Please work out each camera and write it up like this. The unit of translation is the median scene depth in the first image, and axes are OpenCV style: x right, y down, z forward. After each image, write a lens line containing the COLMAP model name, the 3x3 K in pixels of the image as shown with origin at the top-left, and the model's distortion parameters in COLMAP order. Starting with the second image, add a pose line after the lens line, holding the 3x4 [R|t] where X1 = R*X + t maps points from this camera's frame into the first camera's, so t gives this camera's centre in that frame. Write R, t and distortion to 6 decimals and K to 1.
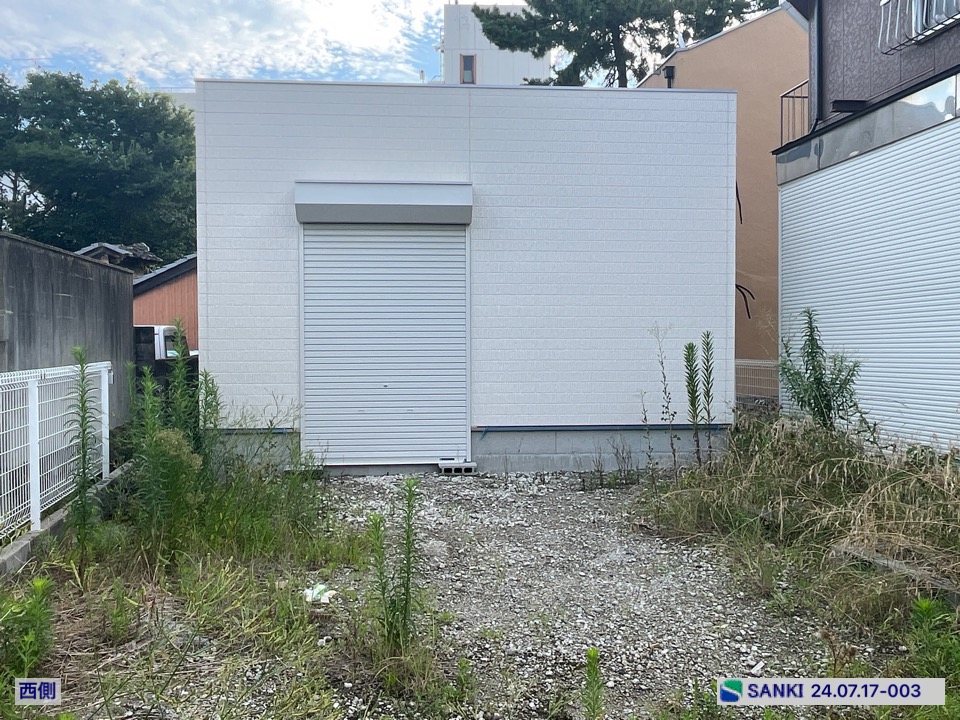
lens RADIAL K [[842.7, 0, 471.5], [0, 842.7, 361.4], [0, 0, 1]] dist [0.006748, -0.008331]
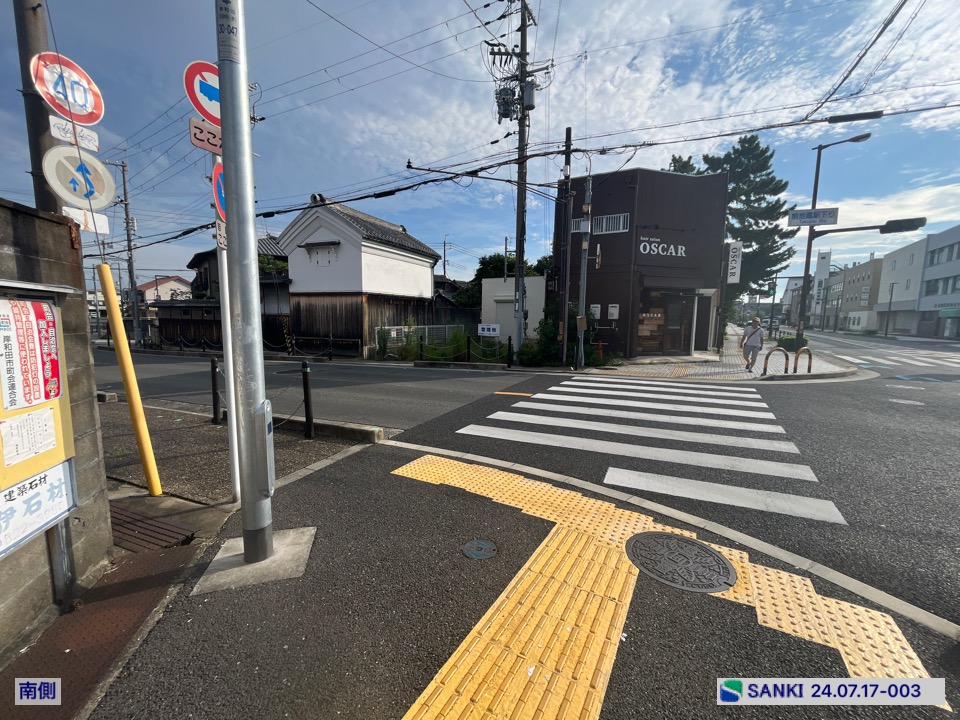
lens RADIAL K [[386.6, 0, 475.8], [0, 386.6, 361.2], [0, 0, 1]] dist [-0.002257, -0.000330]
pose [[0.787878, 0.087314, -0.609610, 1.532795], [-0.034804, 0.994629, 0.097479, -0.013303], [0.614847, -0.055585, 0.786685, -1.390765]]
